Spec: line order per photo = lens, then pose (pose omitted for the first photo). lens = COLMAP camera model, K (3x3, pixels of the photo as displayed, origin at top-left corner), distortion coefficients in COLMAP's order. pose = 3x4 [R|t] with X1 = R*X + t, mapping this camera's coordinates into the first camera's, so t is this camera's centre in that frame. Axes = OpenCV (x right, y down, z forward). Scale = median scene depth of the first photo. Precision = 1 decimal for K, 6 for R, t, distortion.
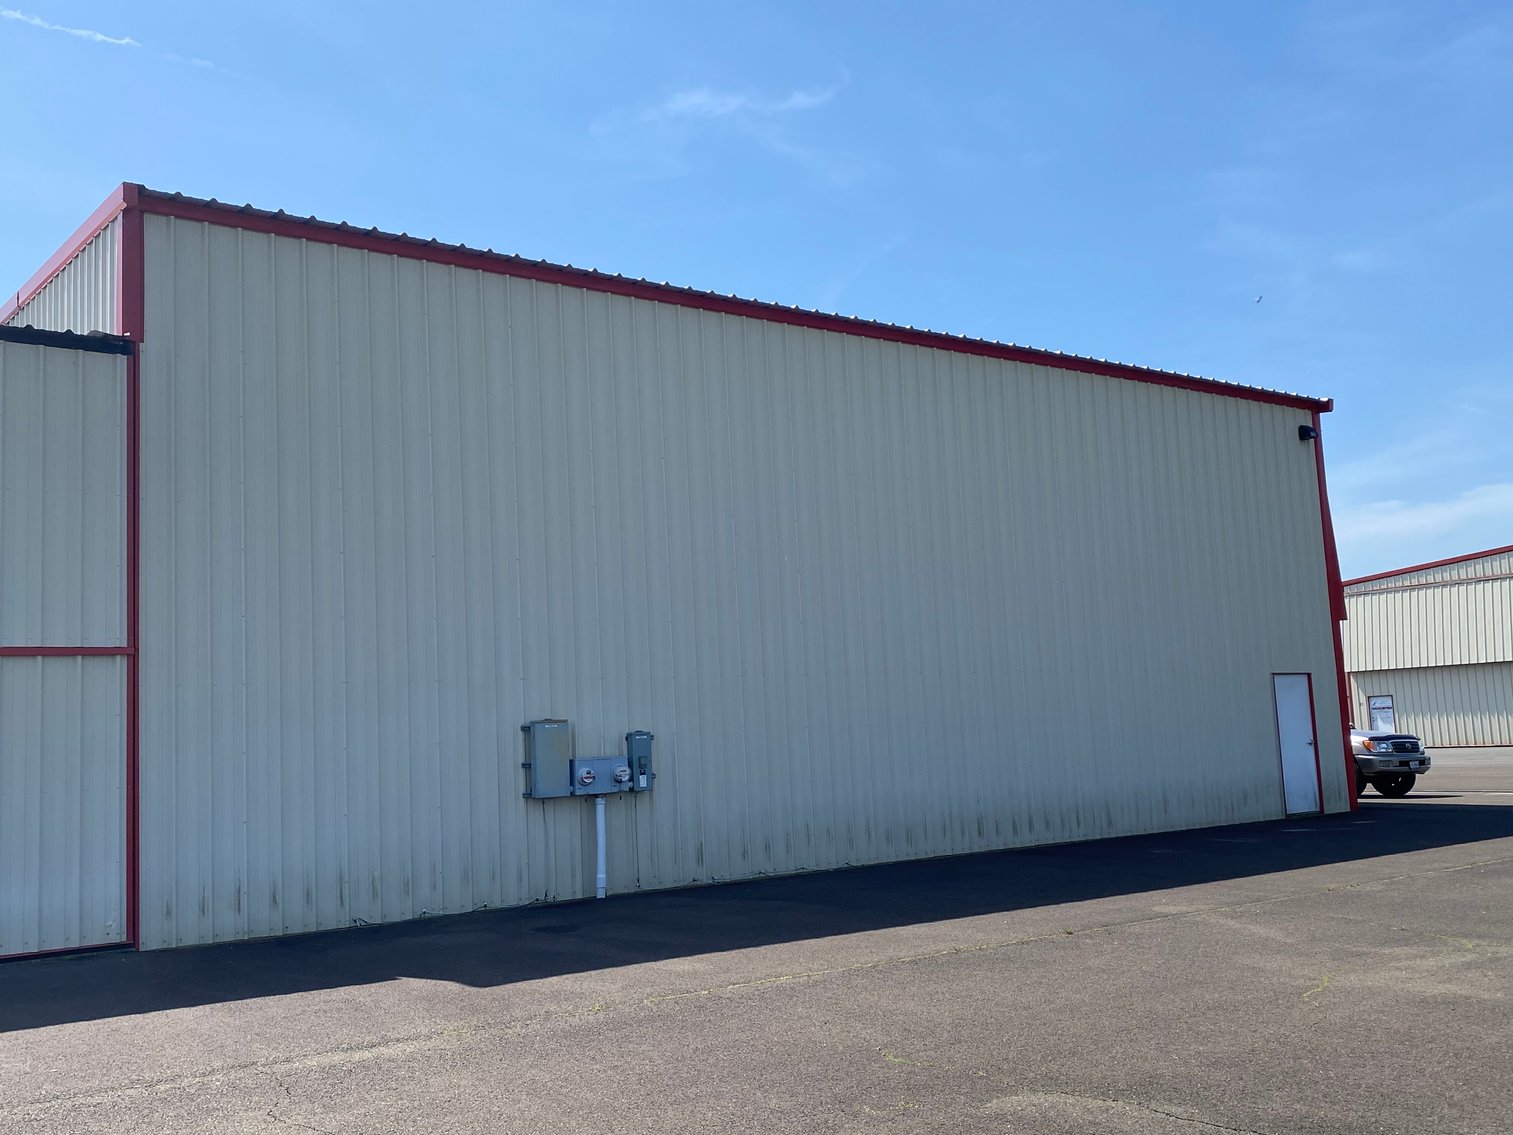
lens RADIAL K [[1495.4, 0, 756.5], [0, 1495.4, 567.5], [0, 0, 1]] dist [0.048251, -0.009603]
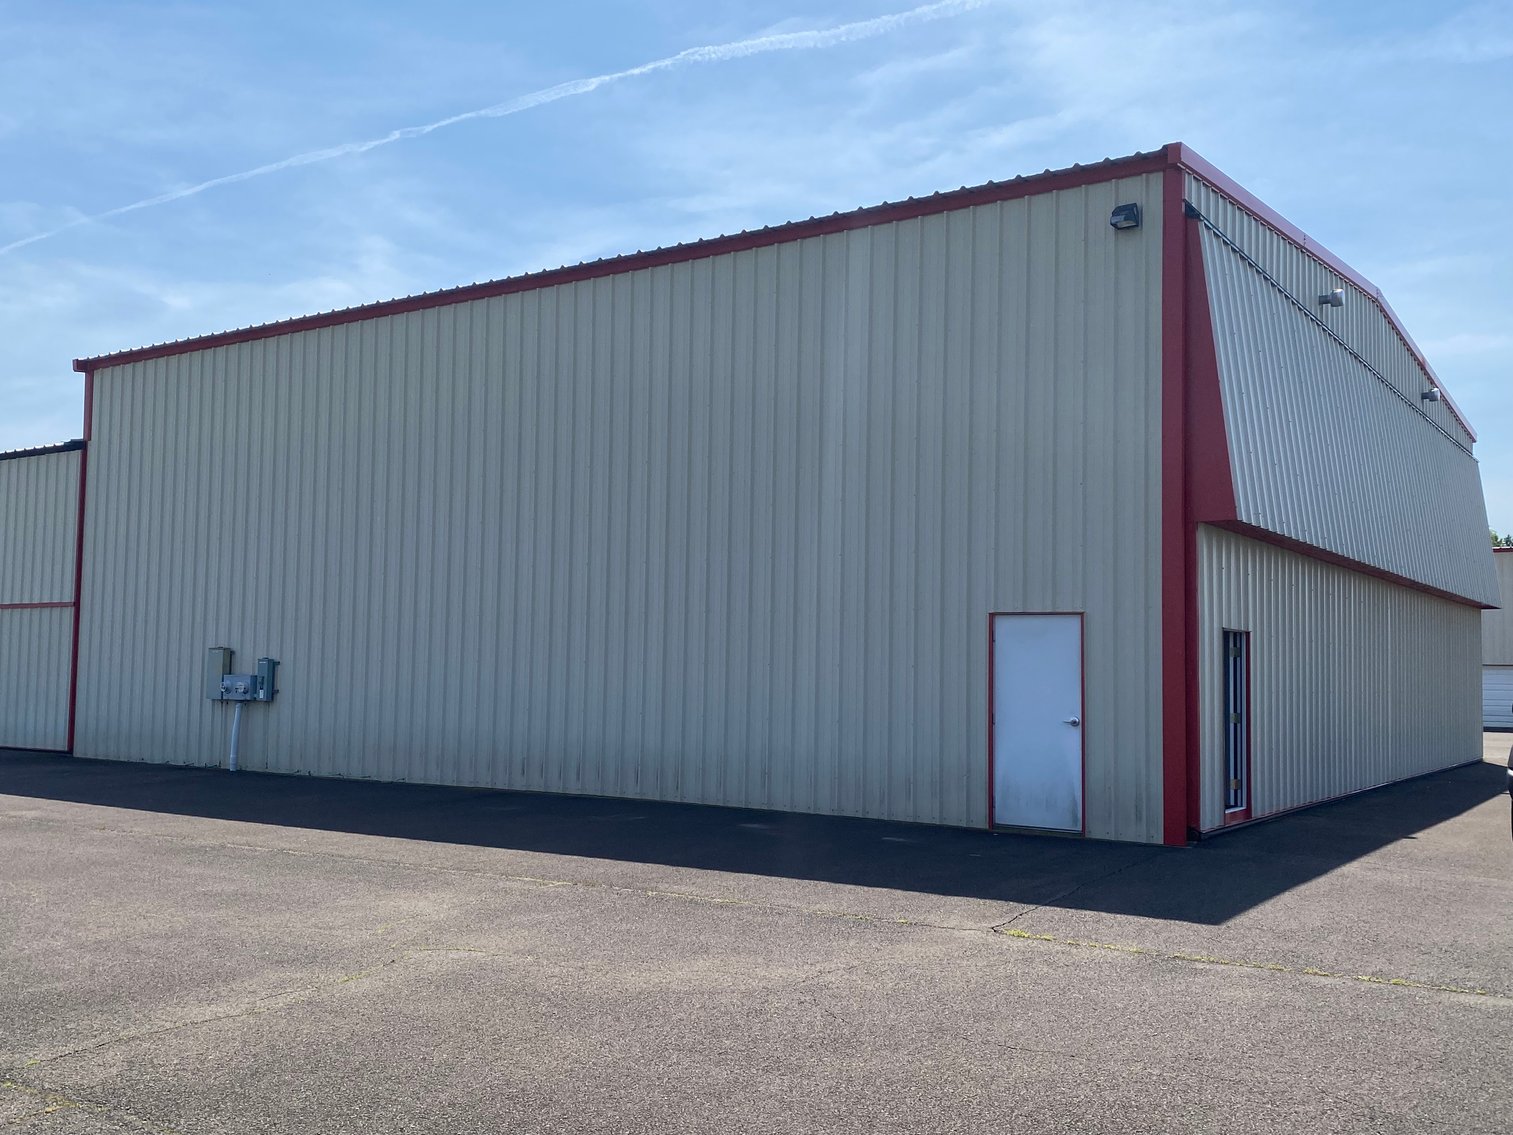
lens RADIAL K [[1437.7, 0, 756.5], [0, 1437.7, 567.5], [0, 0, 1]] dist [0.005181, -0.019008]
pose [[0.322665, -0.018585, -0.946331, 1.321618], [0.079653, 0.996794, 0.007583, 0.052793], [0.943156, -0.077825, 0.323110, 1.005858]]
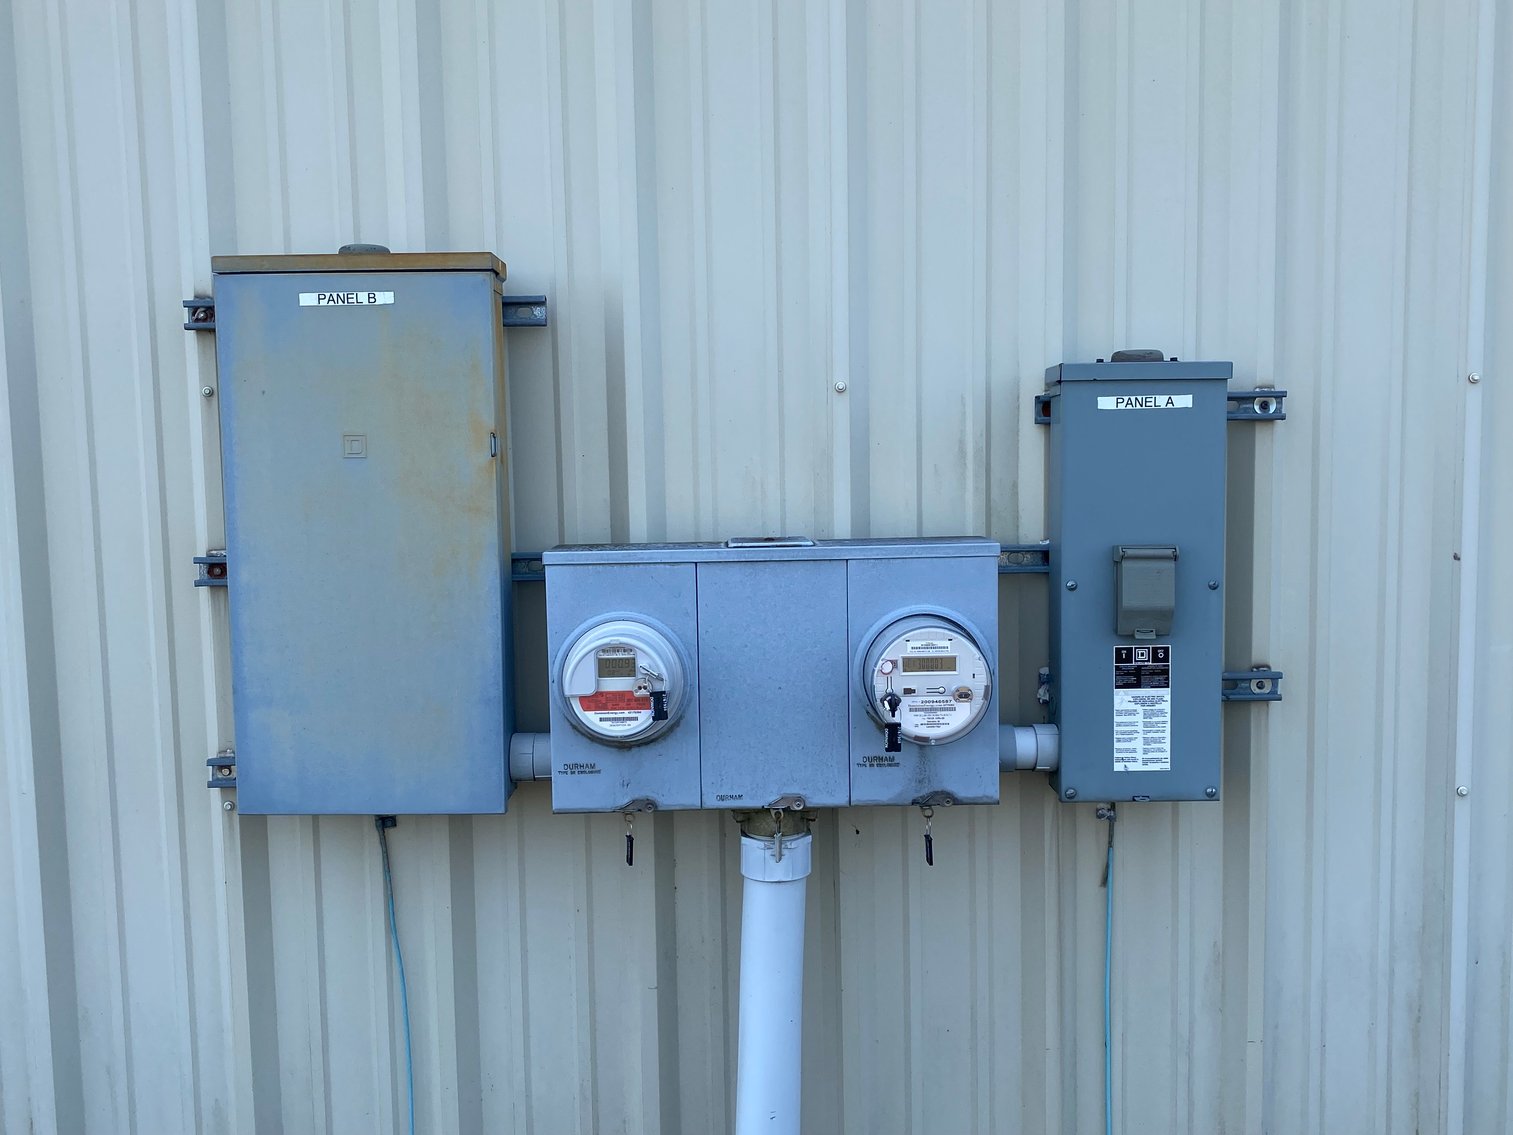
lens RADIAL K [[1437.7, 0, 756.5], [0, 1437.7, 567.5], [0, 0, 1]] dist [0.005181, -0.019008]
pose [[0.801593, 0.097010, -0.589947, -0.029228], [0.042782, 0.974911, 0.218444, 0.098665], [0.596337, -0.200342, 0.777332, 0.879020]]
